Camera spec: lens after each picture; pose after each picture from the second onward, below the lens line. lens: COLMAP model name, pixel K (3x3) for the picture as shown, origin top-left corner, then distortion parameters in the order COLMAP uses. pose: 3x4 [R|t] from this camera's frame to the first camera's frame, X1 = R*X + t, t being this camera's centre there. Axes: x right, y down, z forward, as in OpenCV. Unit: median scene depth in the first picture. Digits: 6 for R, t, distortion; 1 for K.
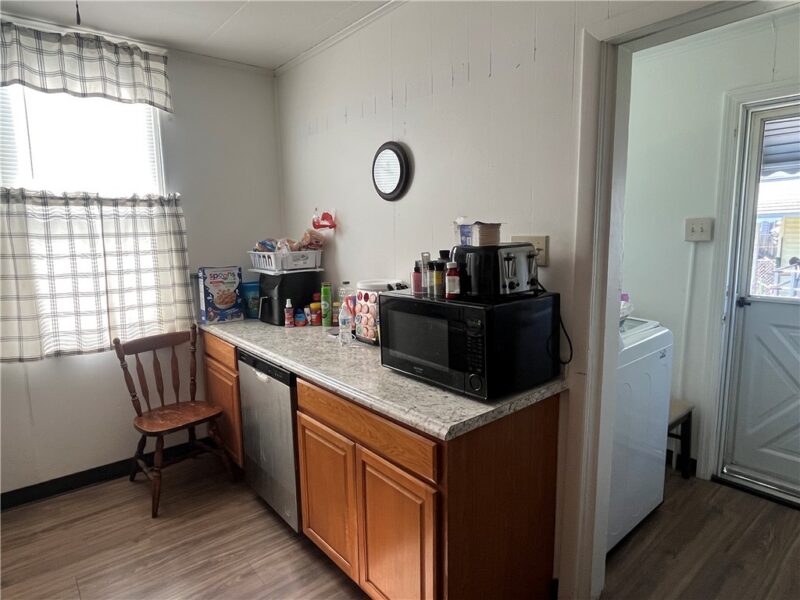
lens RADIAL K [[478.4, 0, 395.3], [0, 478.4, 301.1], [0, 0, 1]] dist [-0.004446, 0.000326]
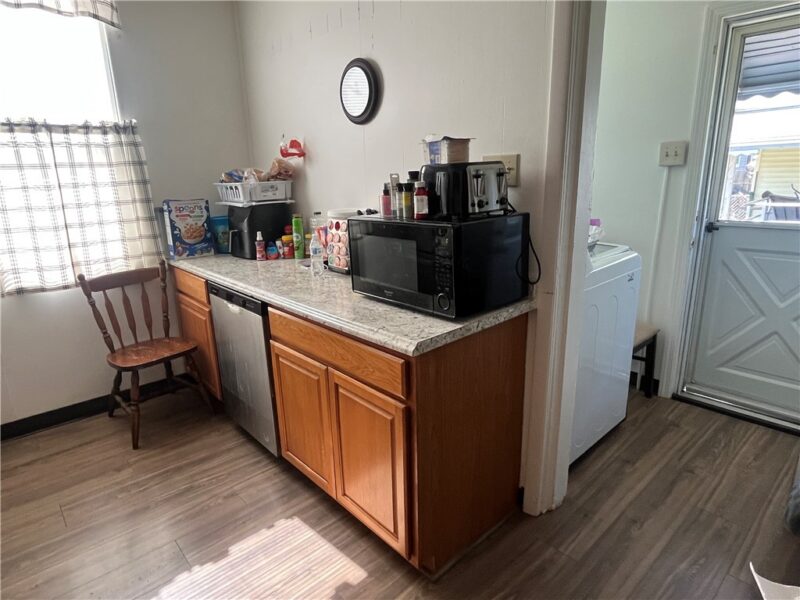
lens RADIAL K [[478.4, 0, 396.3], [0, 478.4, 301.6], [0, 0, 1]] dist [-0.004446, 0.000326]
pose [[0.998875, -0.021158, 0.042440, 0.013543], [0.015724, 0.992093, 0.124517, 0.023042], [-0.044739, -0.123709, 0.991309, 0.004922]]
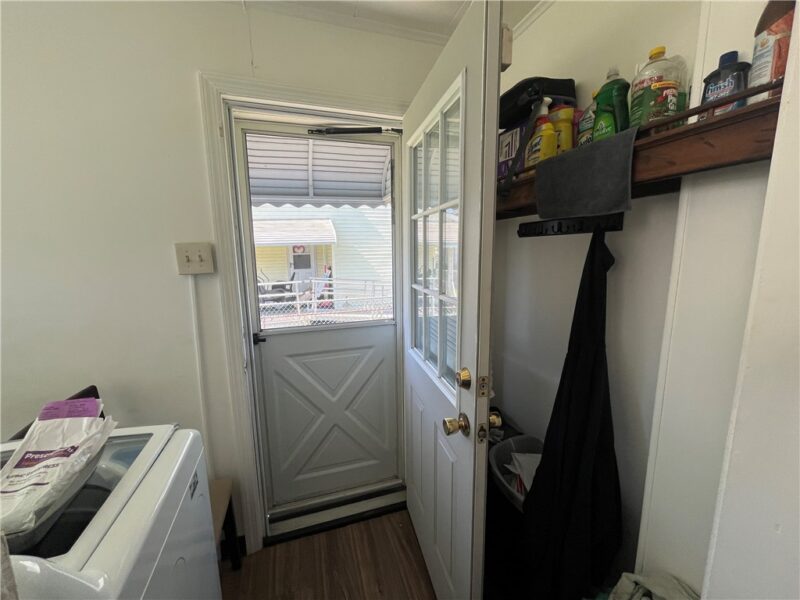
lens RADIAL K [[322.4, 0, 397.2], [0, 322.4, 307.8], [0, 0, 1]] dist [-0.003504, 0.000091]
pose [[0.455163, -0.106449, 0.884022, 0.334547], [0.153156, 0.987391, 0.040040, -0.047351], [-0.877137, 0.117169, 0.465727, 0.513185]]
